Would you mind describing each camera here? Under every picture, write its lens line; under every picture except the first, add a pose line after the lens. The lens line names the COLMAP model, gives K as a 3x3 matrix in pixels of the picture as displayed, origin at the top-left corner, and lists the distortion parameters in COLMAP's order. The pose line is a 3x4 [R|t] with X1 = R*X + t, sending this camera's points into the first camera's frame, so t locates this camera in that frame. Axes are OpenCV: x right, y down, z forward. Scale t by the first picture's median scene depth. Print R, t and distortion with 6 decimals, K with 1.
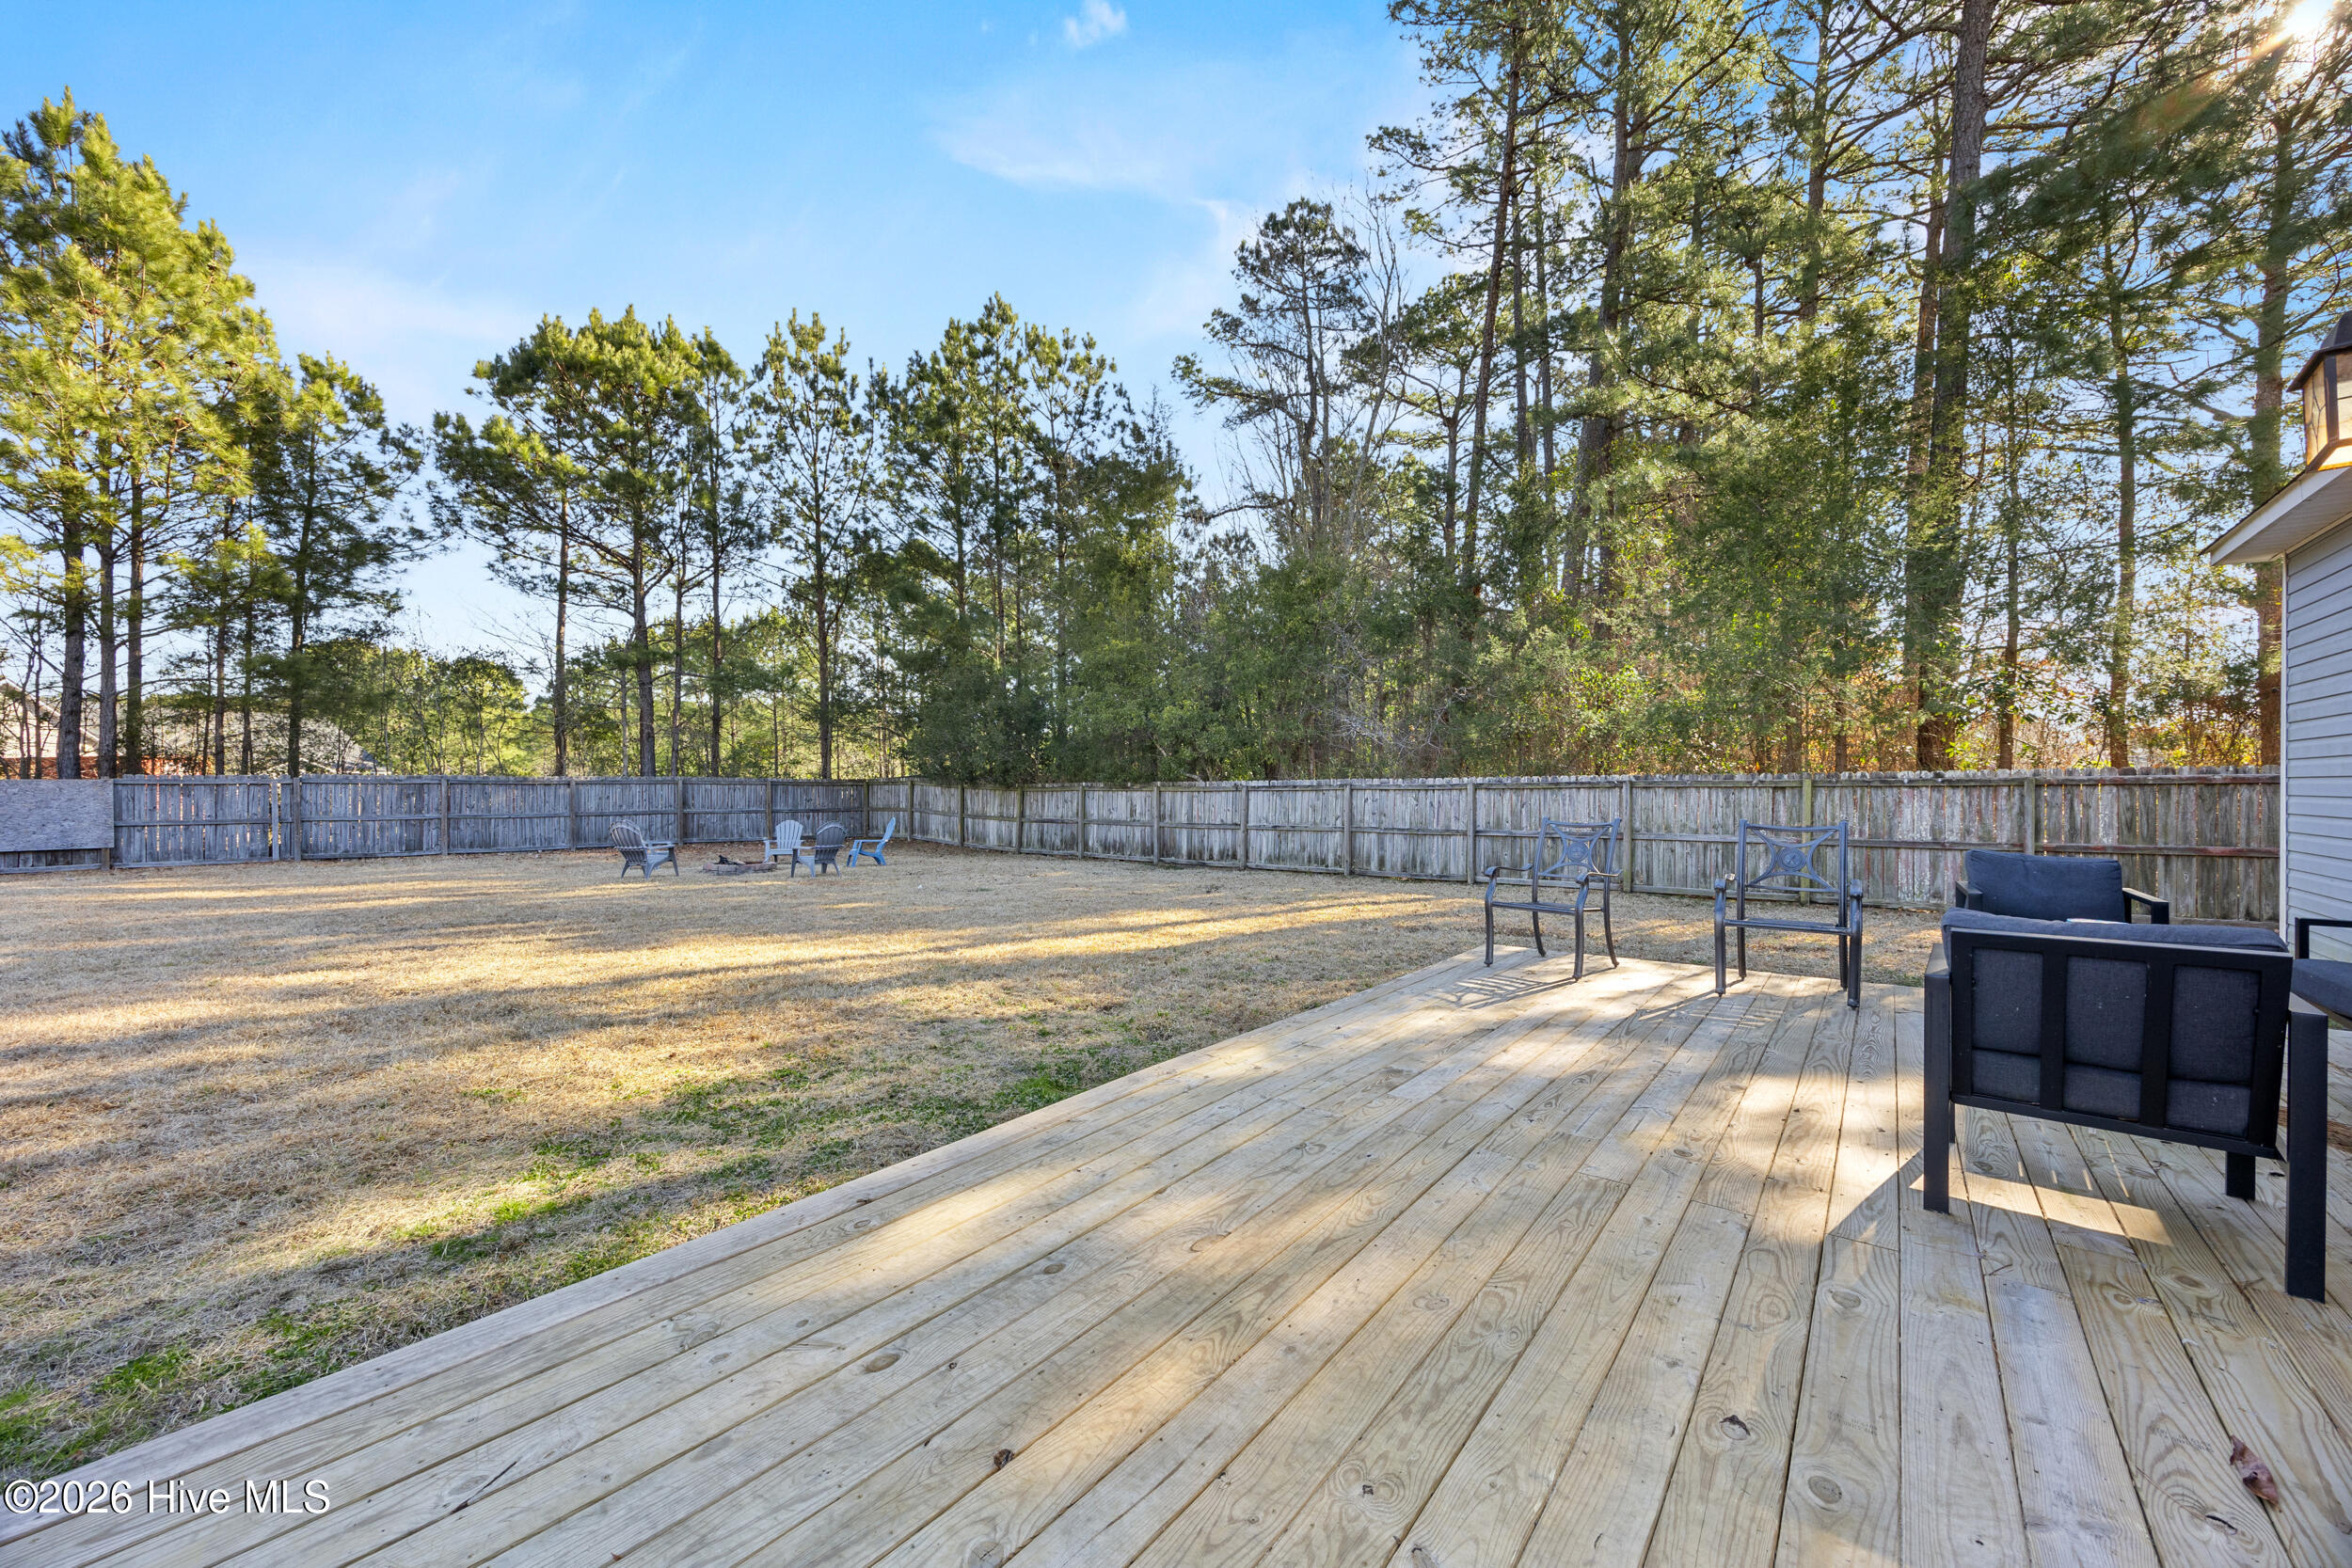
lens RADIAL K [[893.5, 0, 1176.0], [0, 893.5, 784.0], [0, 0, 1]] dist [0.002559, 0.000258]
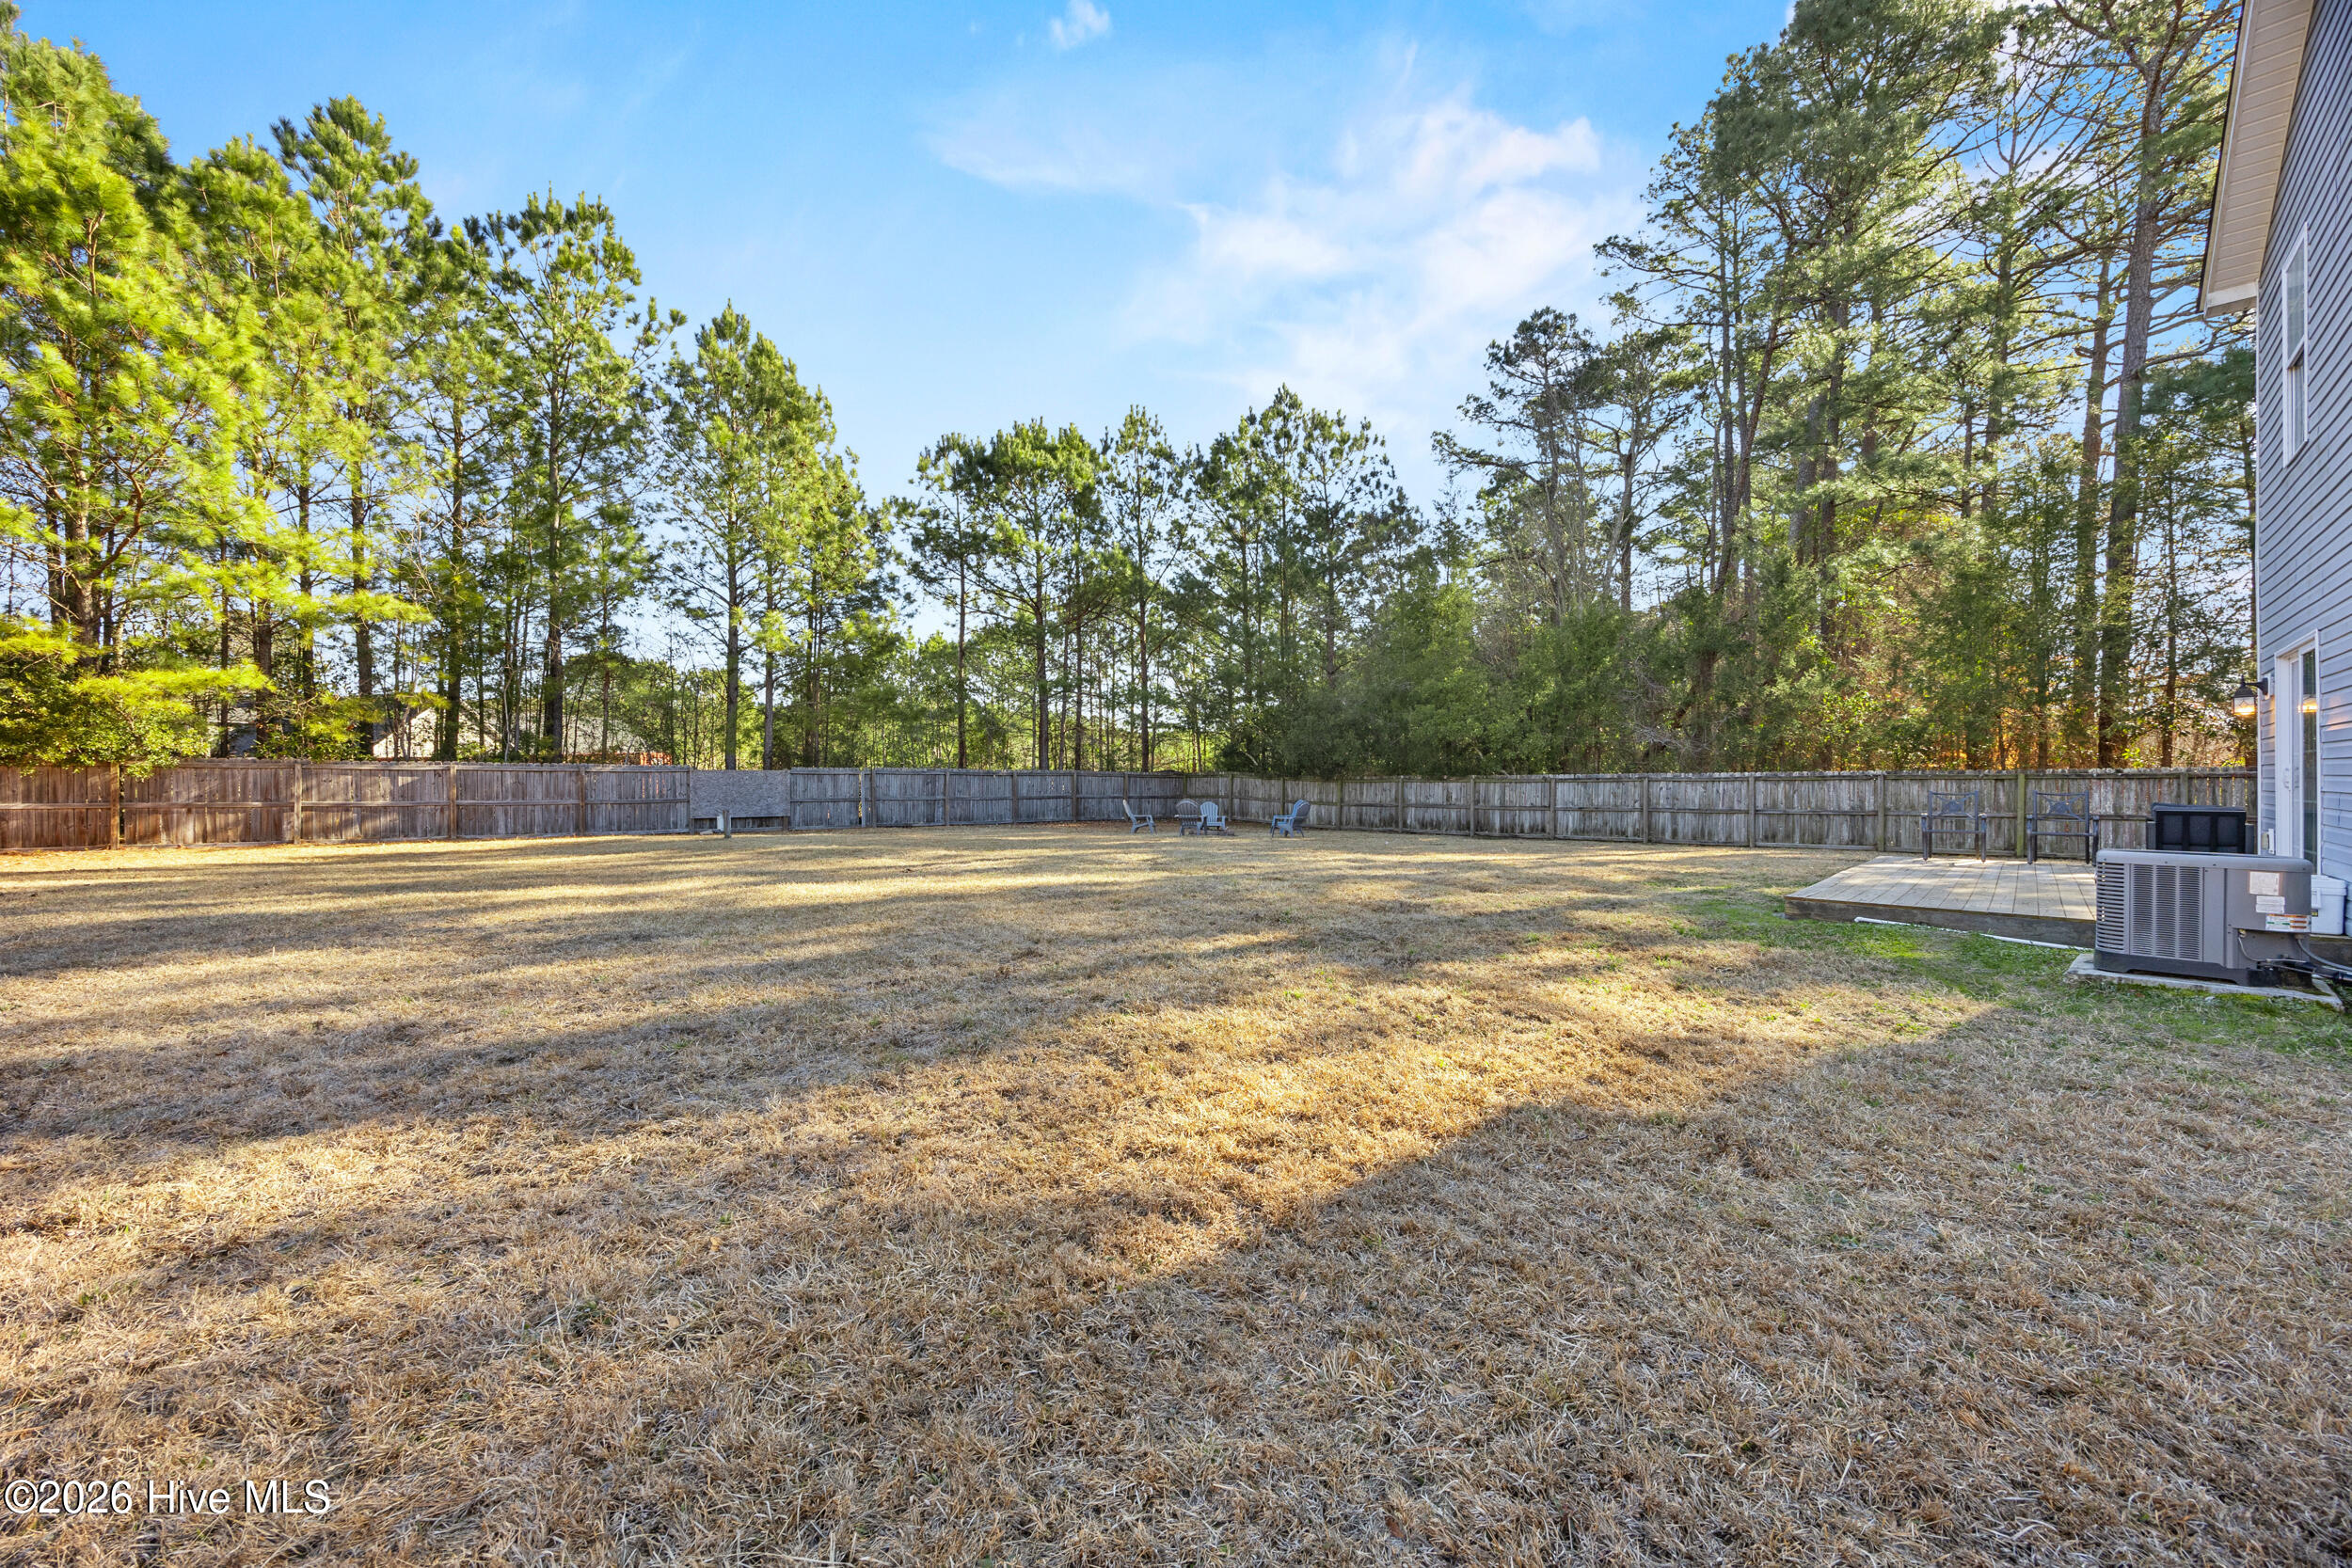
lens RADIAL K [[893.5, 0, 1176.0], [0, 893.5, 784.0], [0, 0, 1]] dist [0.002559, 0.000258]
pose [[0.996394, 0.006589, -0.084592, -0.358578], [-0.006449, 0.999977, 0.001932, 0.011324], [0.084603, -0.001380, 0.996414, -0.380527]]
